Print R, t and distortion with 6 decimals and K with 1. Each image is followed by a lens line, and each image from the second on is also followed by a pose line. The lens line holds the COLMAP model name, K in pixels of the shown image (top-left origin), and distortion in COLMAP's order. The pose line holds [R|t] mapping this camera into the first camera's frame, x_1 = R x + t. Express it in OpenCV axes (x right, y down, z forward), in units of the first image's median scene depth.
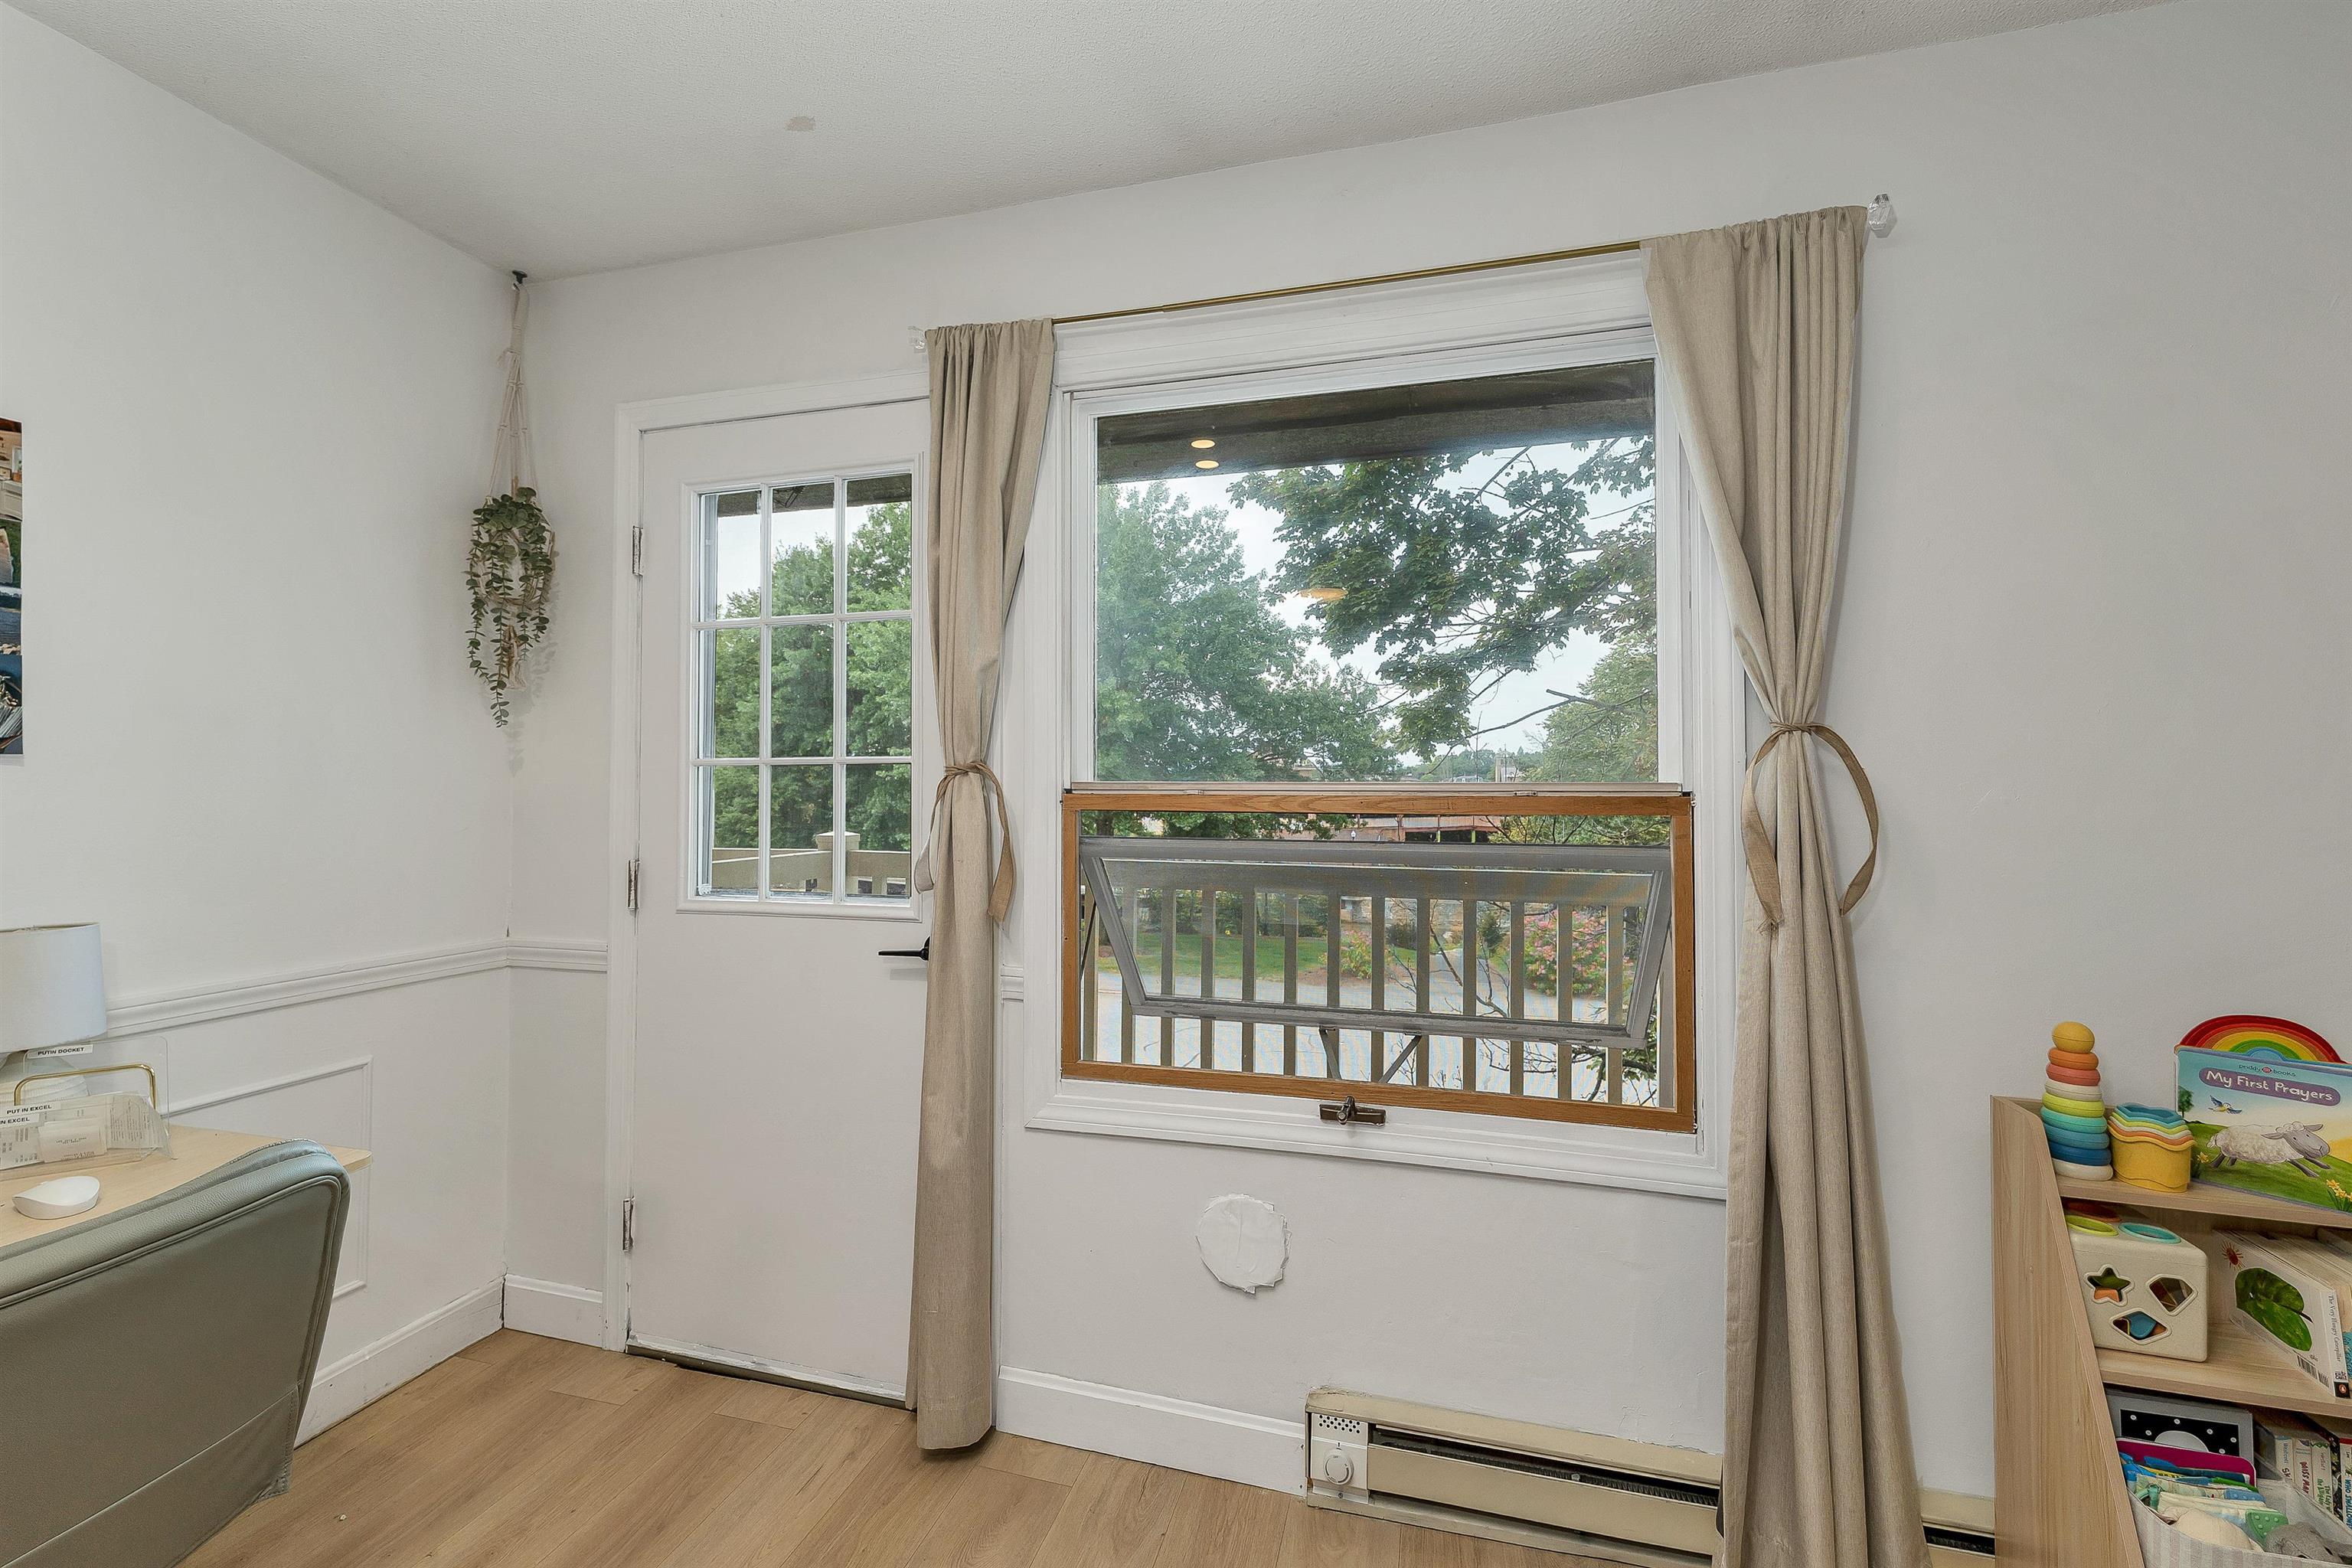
lens RADIAL K [[986.1, 0, 1174.1], [0, 986.1, 767.3], [0, 0, 1]] dist [0.002144, 0.000460]
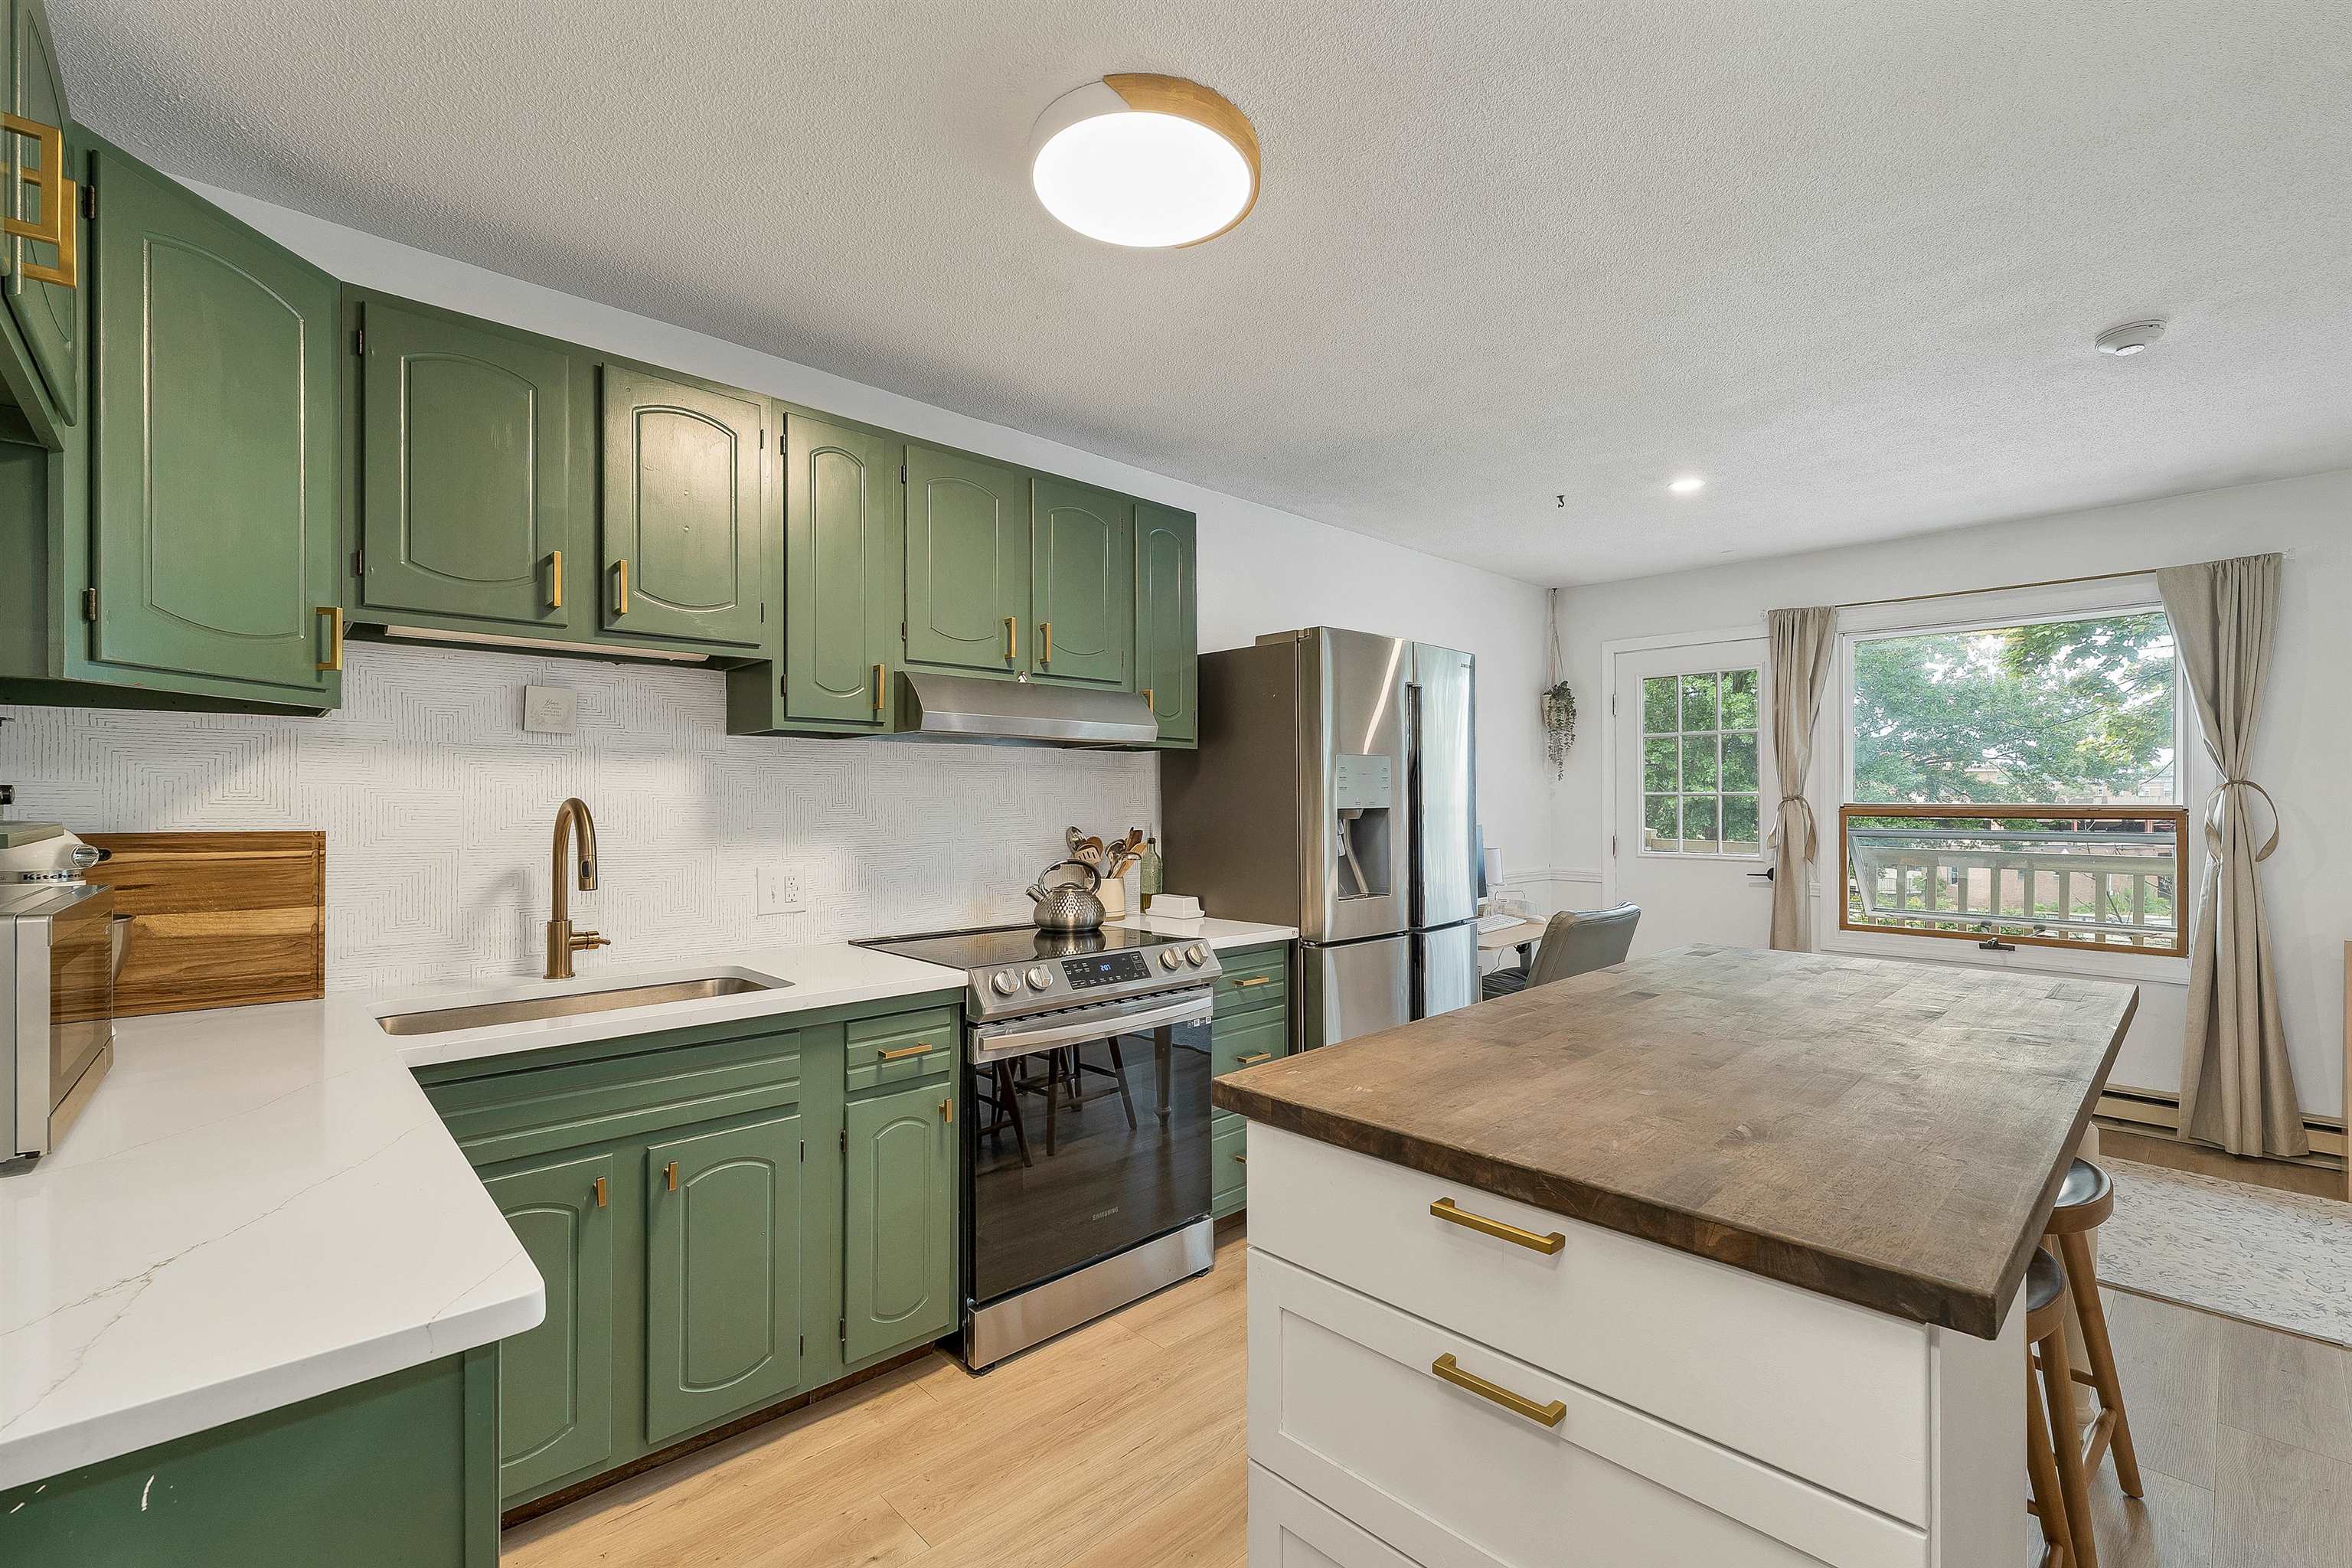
lens RADIAL K [[1007.1, 0, 1173.3], [0, 1007.1, 801.3], [0, 0, 1]] dist [0.000901, 0.000078]
pose [[0.854067, -0.000779, -0.520163, -0.219846], [0.014629, 0.999639, 0.022523, -0.066903], [0.519958, -0.026845, 0.853770, -1.845135]]
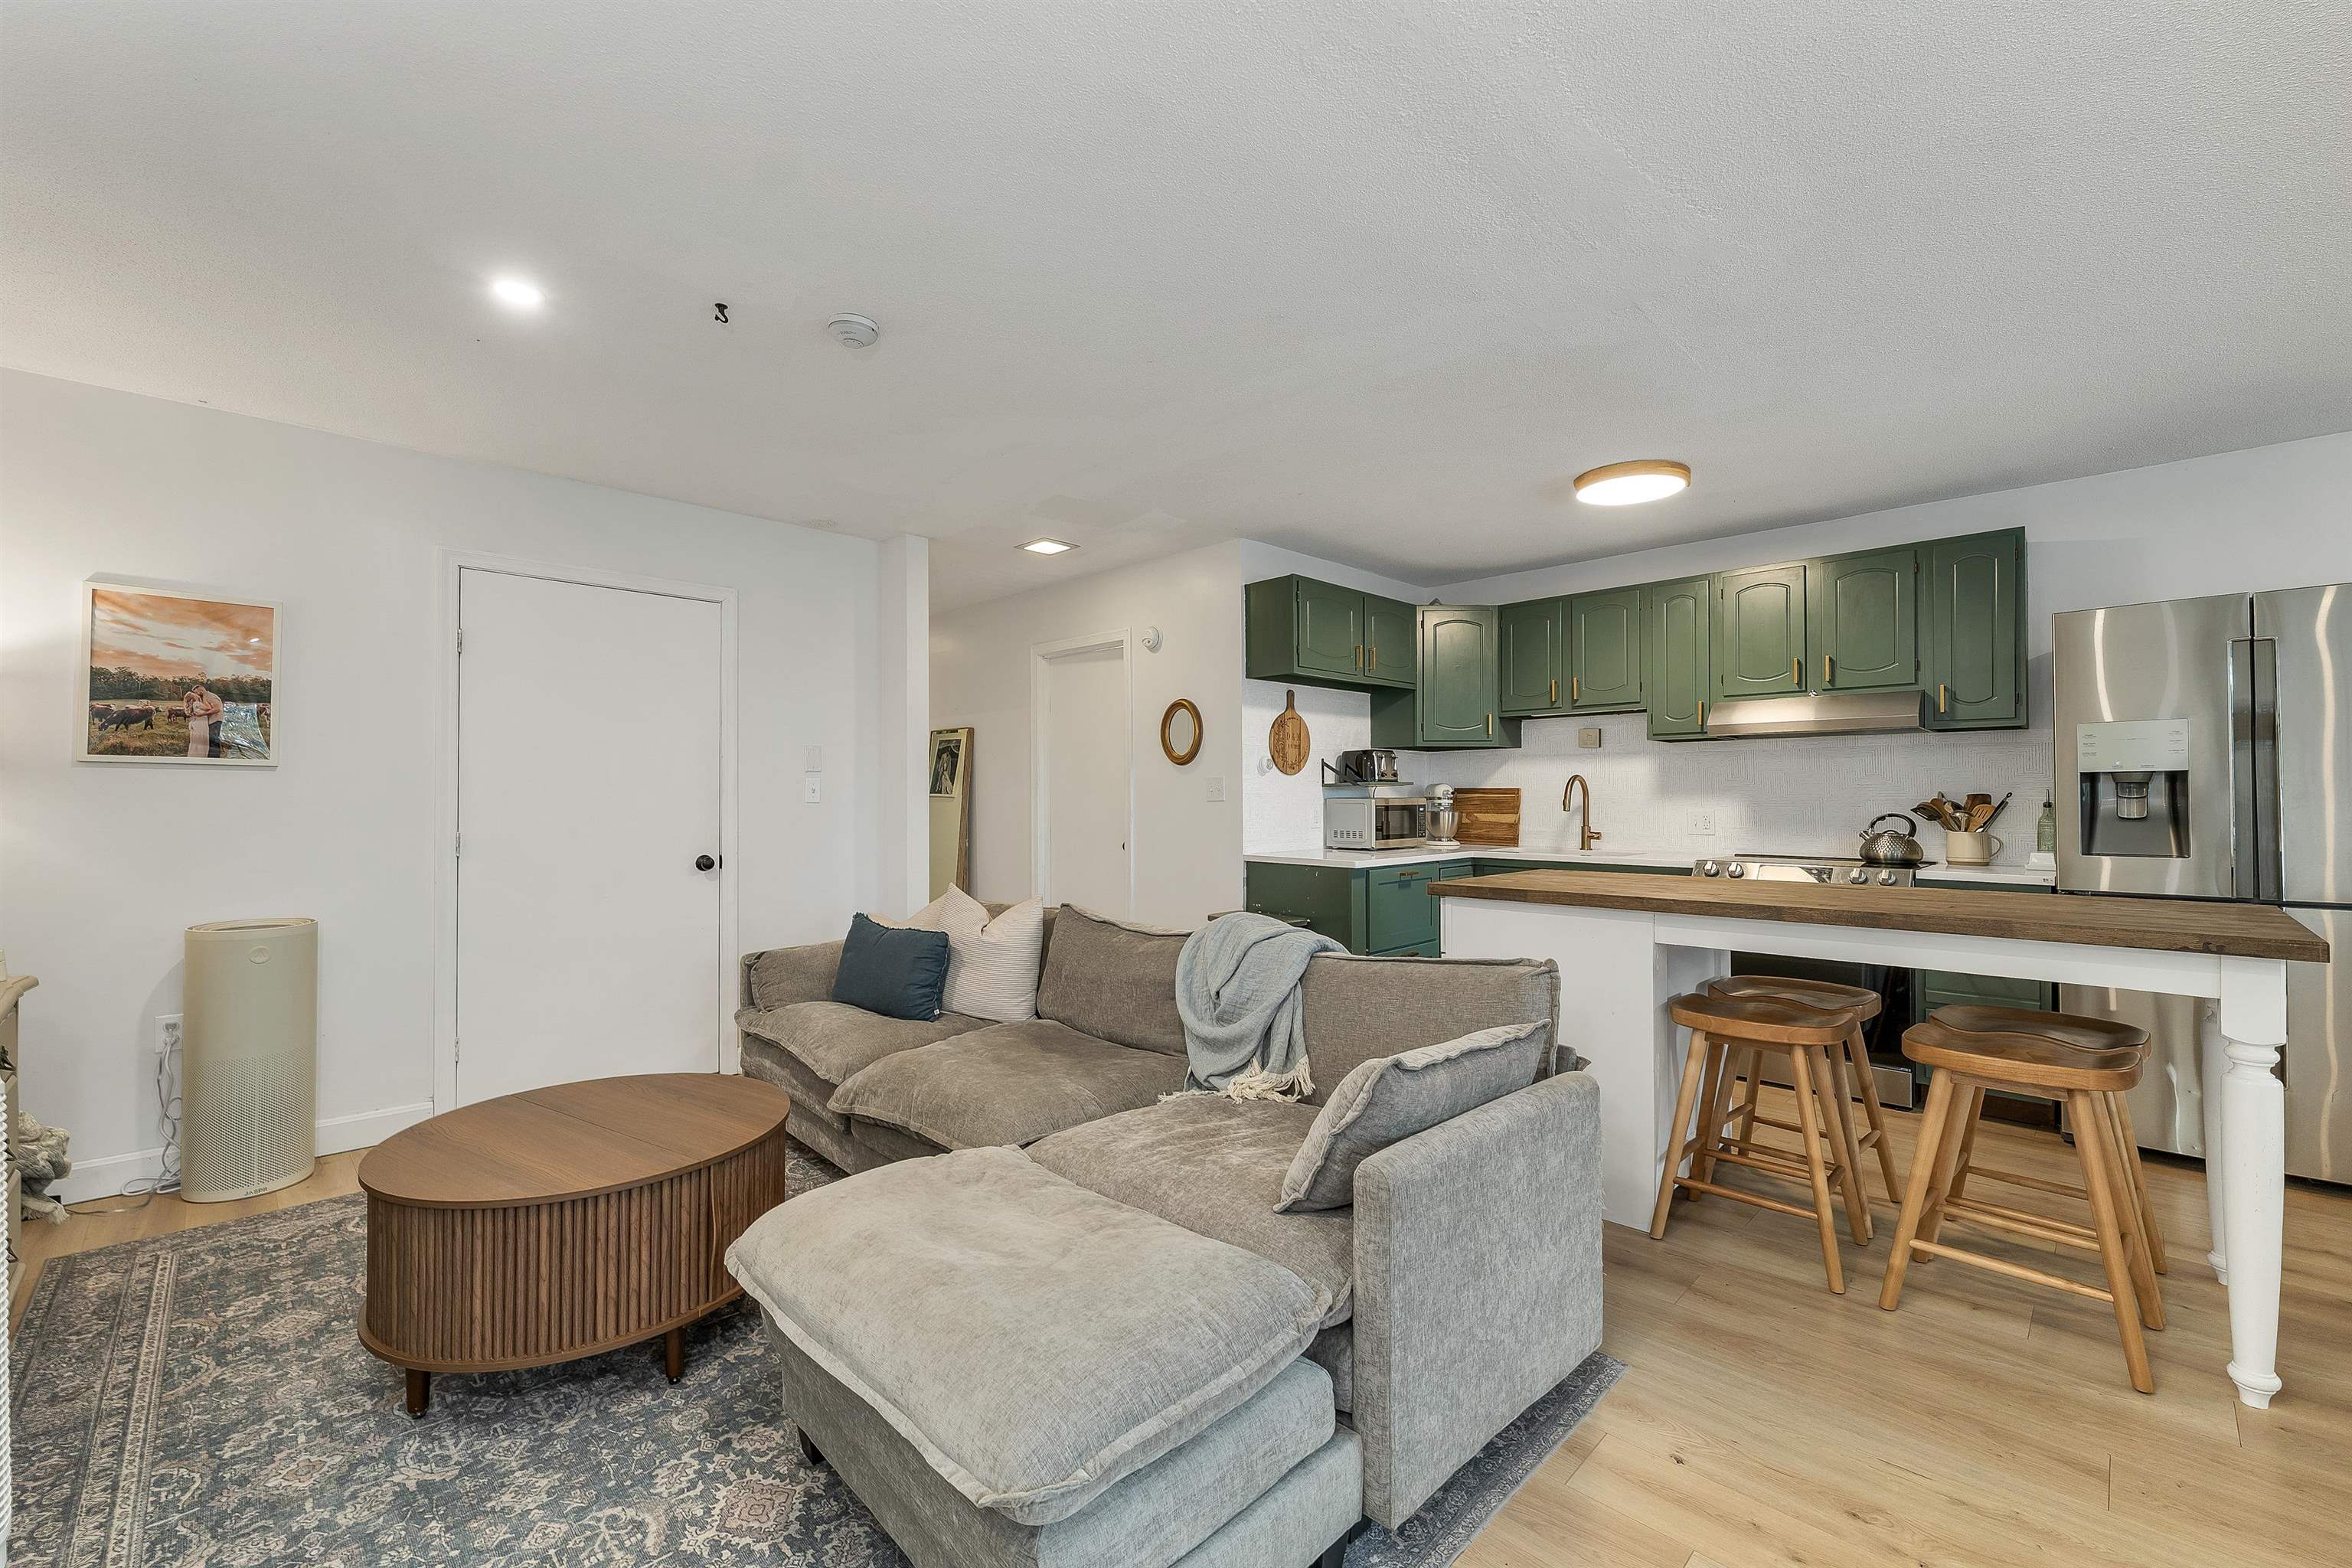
lens RADIAL K [[964.3, 0, 1176.0], [0, 964.3, 784.0], [0, 0, 1]] dist [0.000612, -0.000308]
pose [[-0.491034, -0.013365, -0.871038, 1.428553], [0.021165, 0.999404, -0.027266, 0.017666], [0.870883, -0.031824, -0.490459, -0.914077]]
